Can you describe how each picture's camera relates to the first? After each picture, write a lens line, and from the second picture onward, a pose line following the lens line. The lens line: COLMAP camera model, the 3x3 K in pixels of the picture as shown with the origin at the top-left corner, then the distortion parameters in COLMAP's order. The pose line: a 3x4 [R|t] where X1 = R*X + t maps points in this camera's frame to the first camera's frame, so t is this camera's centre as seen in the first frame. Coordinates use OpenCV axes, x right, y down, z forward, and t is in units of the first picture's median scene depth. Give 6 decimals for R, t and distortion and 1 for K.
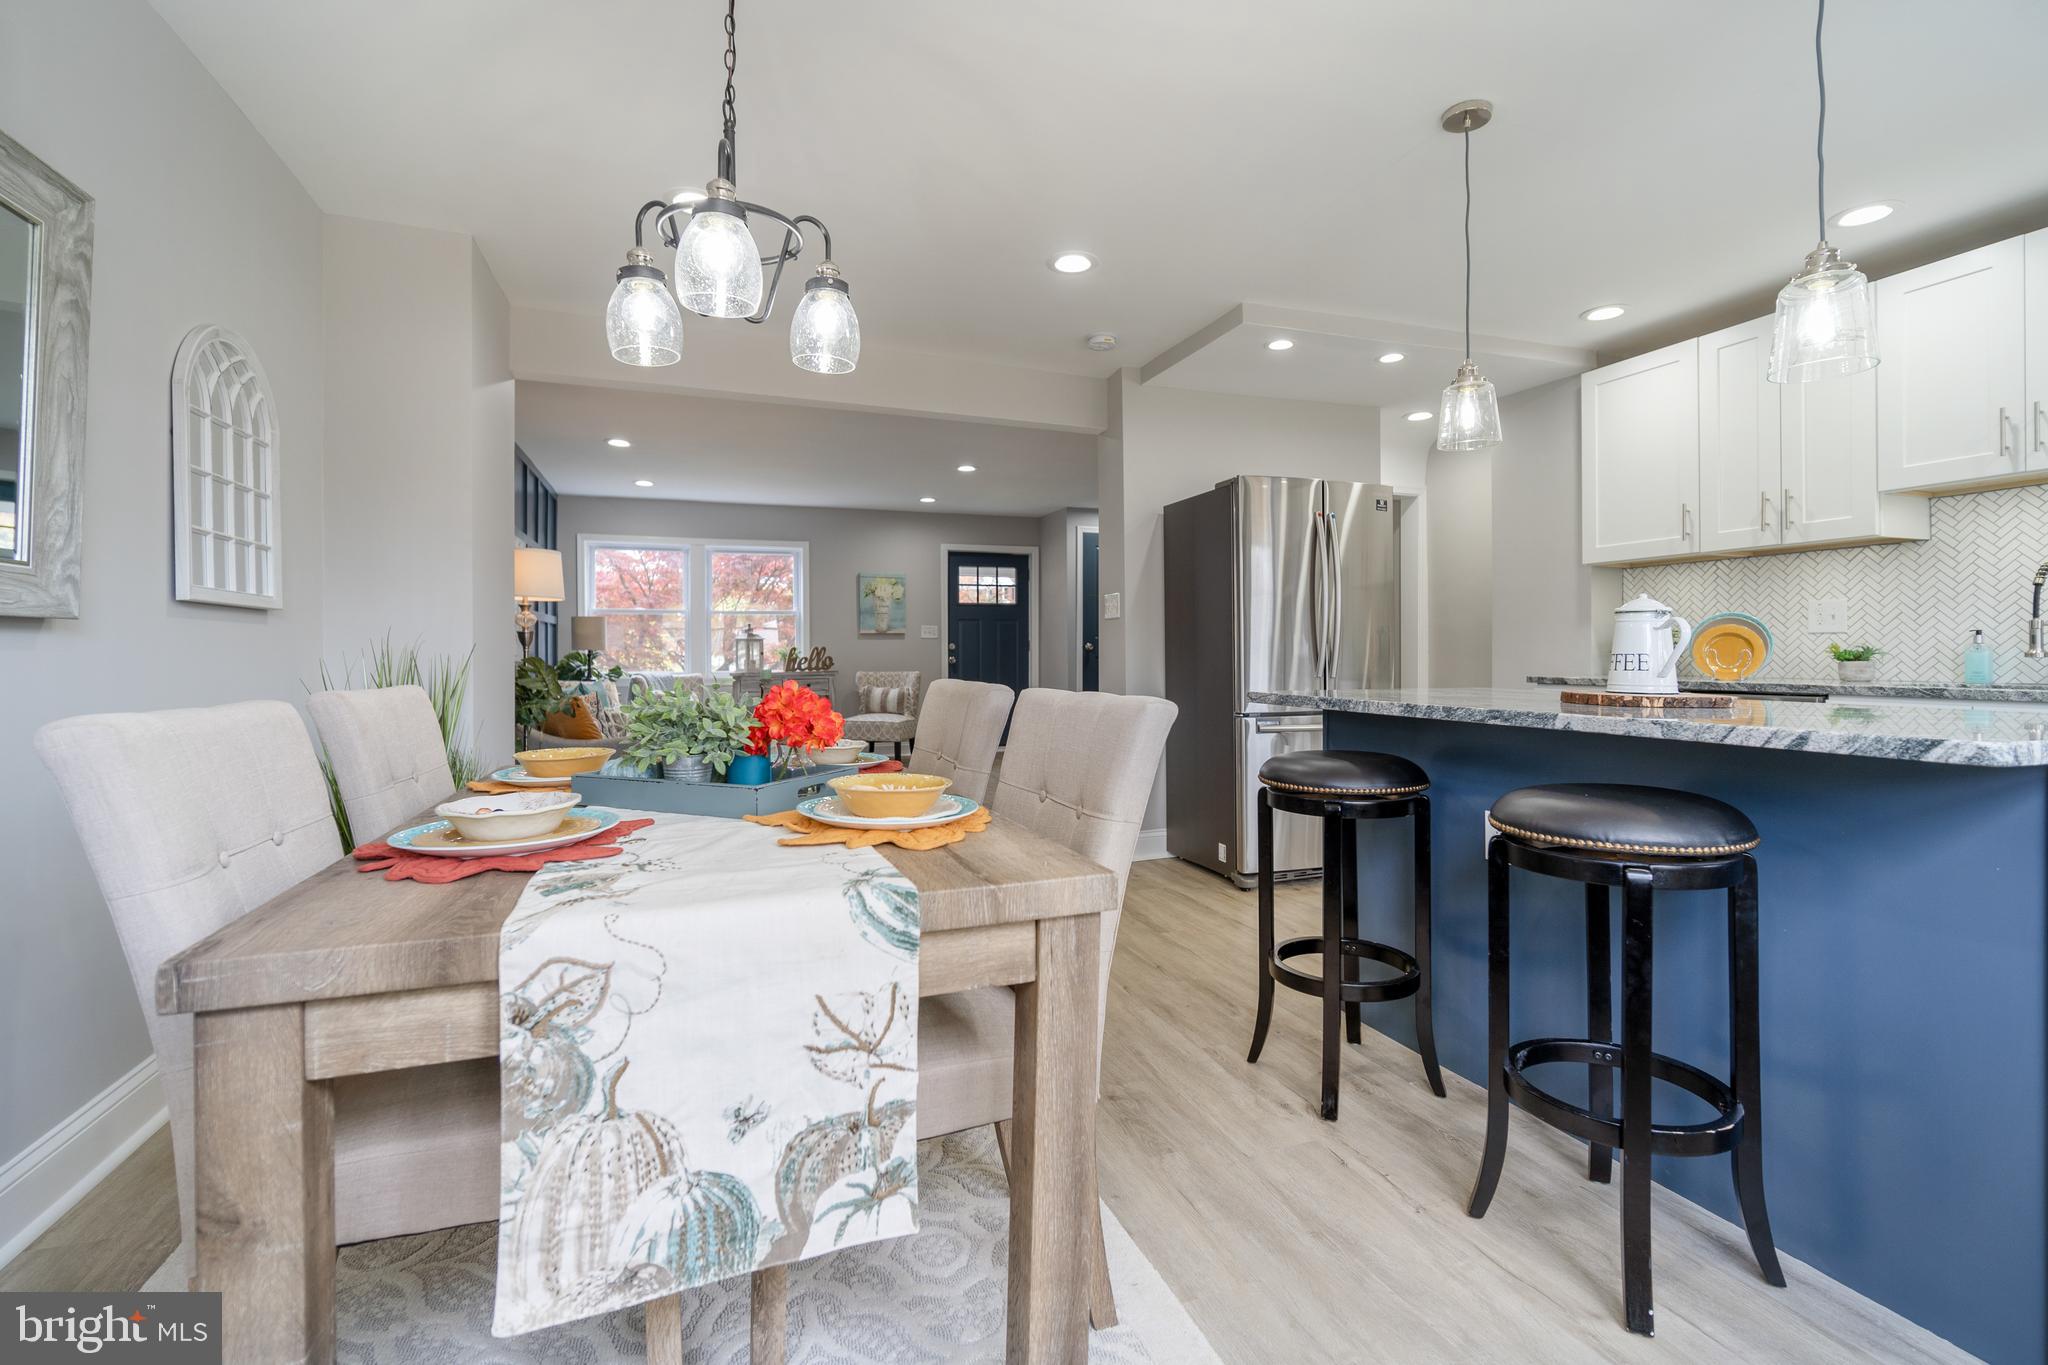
lens RADIAL K [[902.9, 0, 1023.4], [0, 902.9, 659.2], [0, 0, 1]] dist [-0.008333, 0.000876]
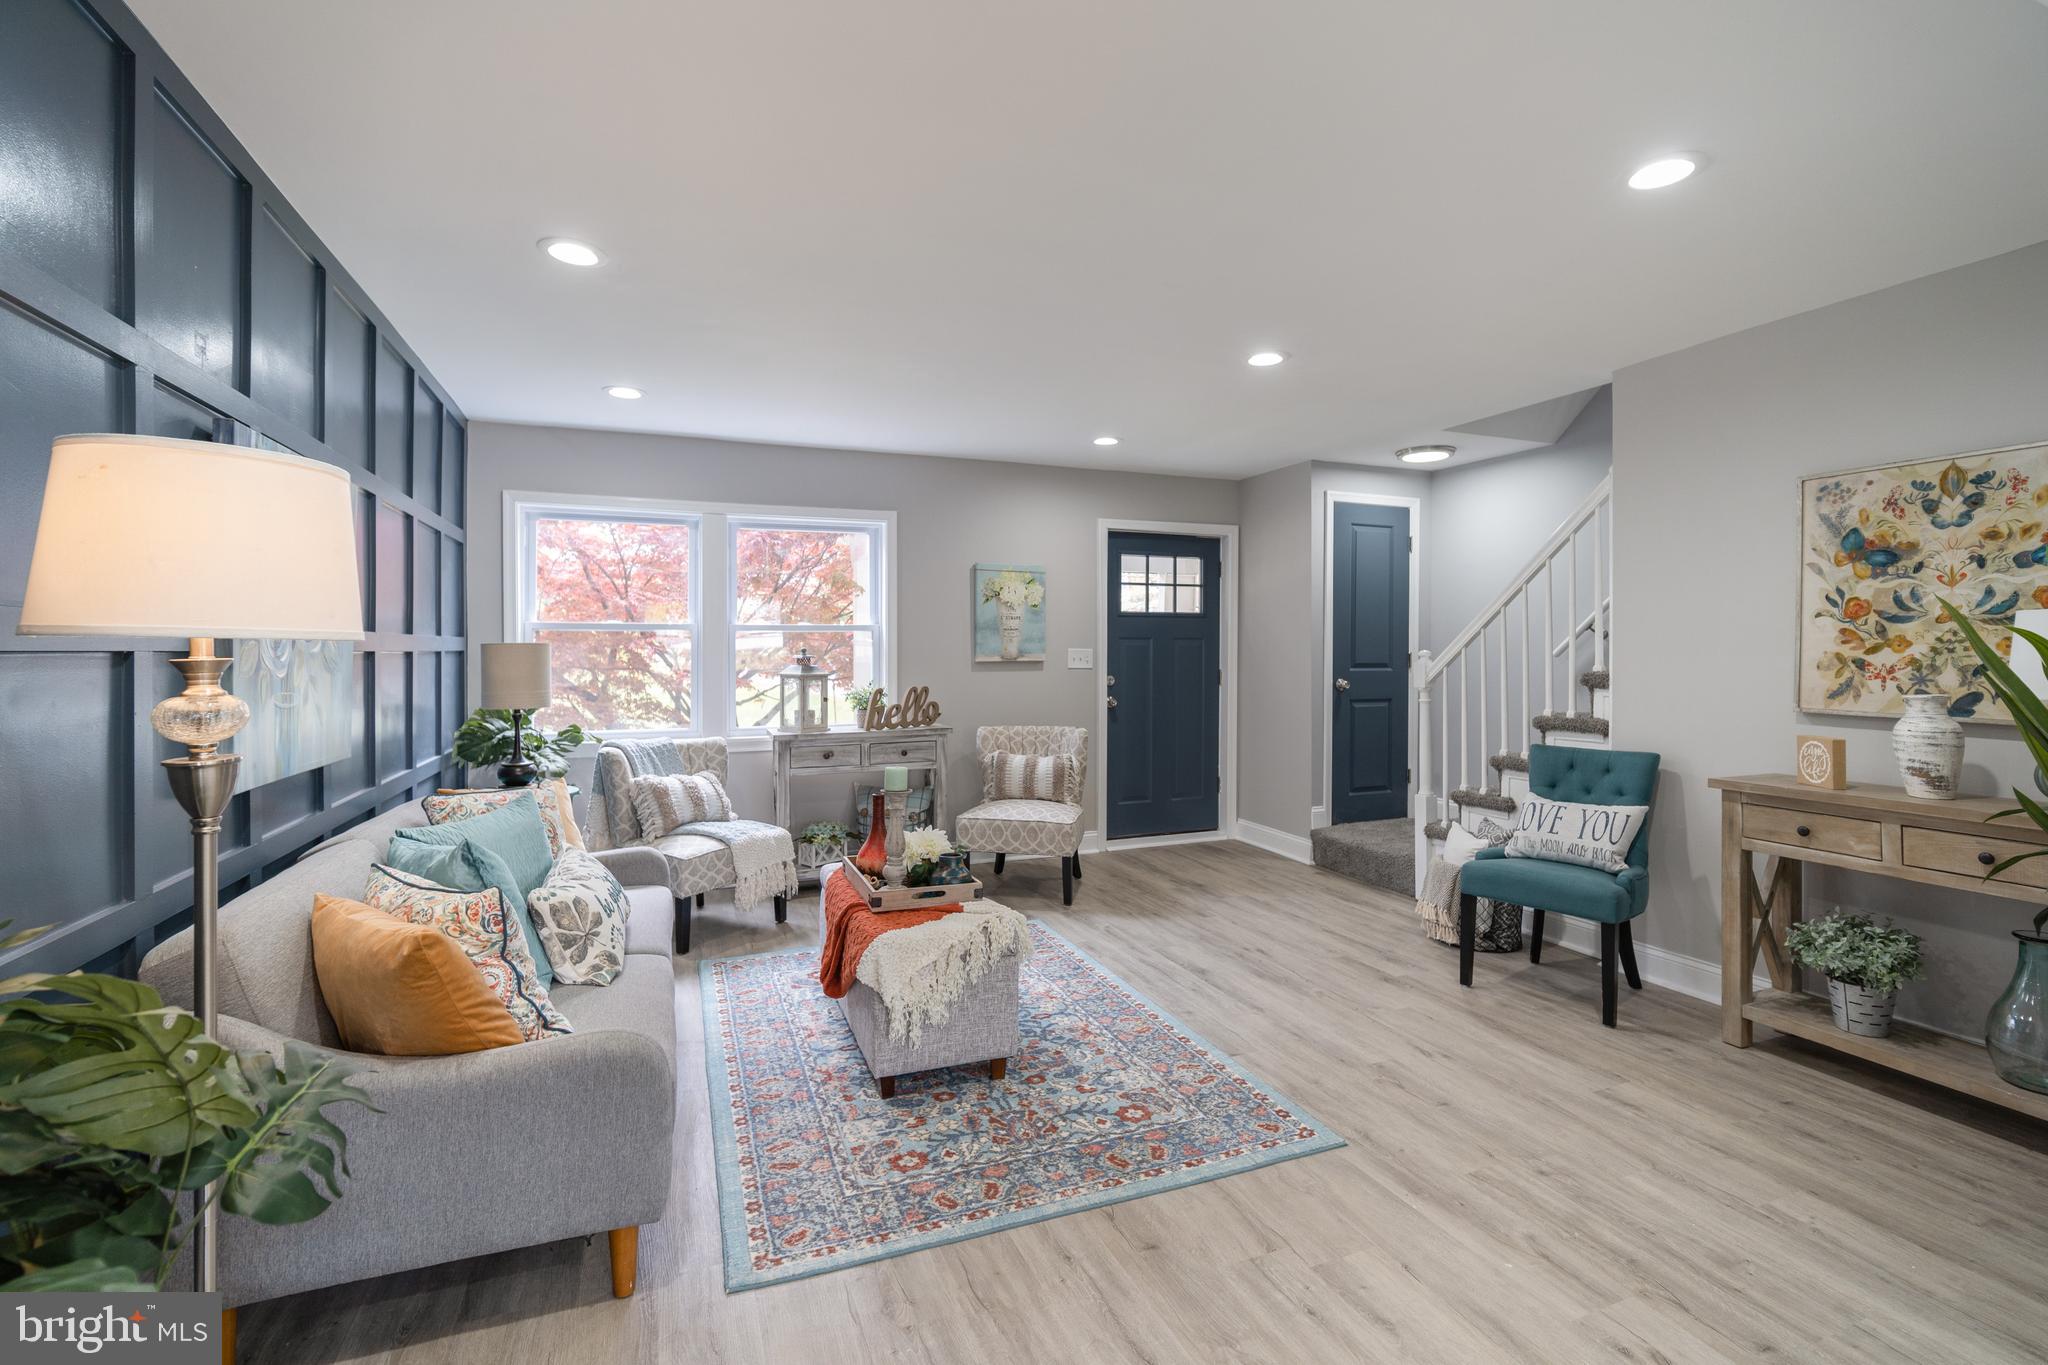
lens RADIAL K [[905.0, 0, 1024.2], [0, 905.0, 652.5], [0, 0, 1]] dist [-0.004996, -0.000262]
pose [[0.999548, 0.003980, 0.029795, -0.419138], [-0.003926, 0.999991, -0.001863, -0.084823], [-0.029802, 0.001745, 0.999554, 0.961968]]
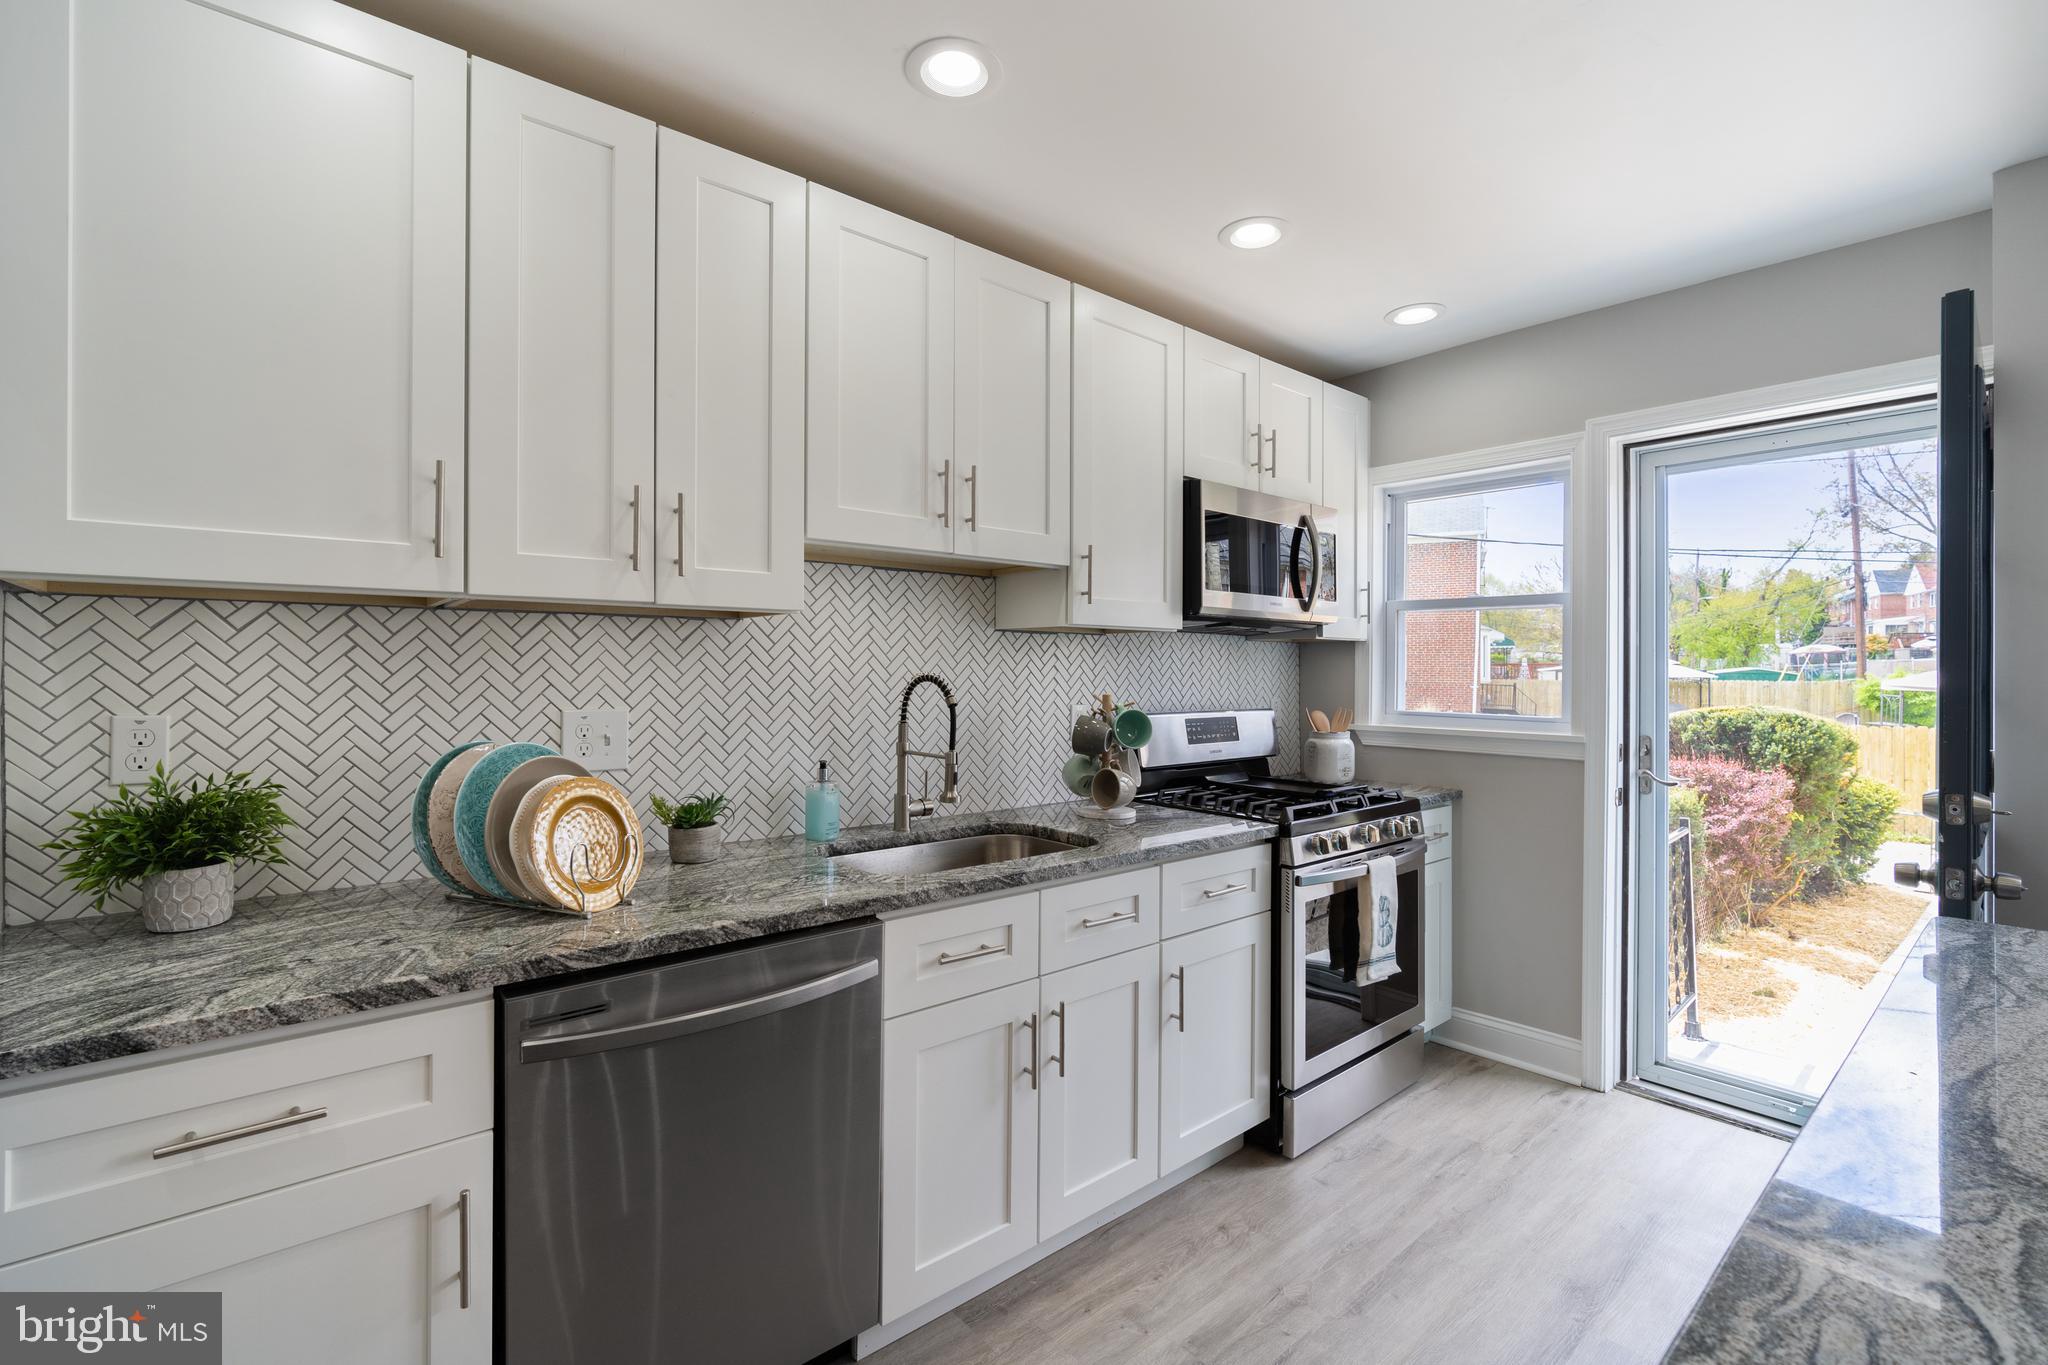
lens RADIAL K [[898.6, 0, 1021.3], [0, 898.6, 666.9], [0, 0, 1]] dist [-0.009982, 0.000017]
pose [[-0.340343, 0.005340, 0.940286, 0.320262], [0.001454, 0.999986, -0.005152, -0.090067], [-0.940300, -0.000386, -0.340346, 0.967597]]
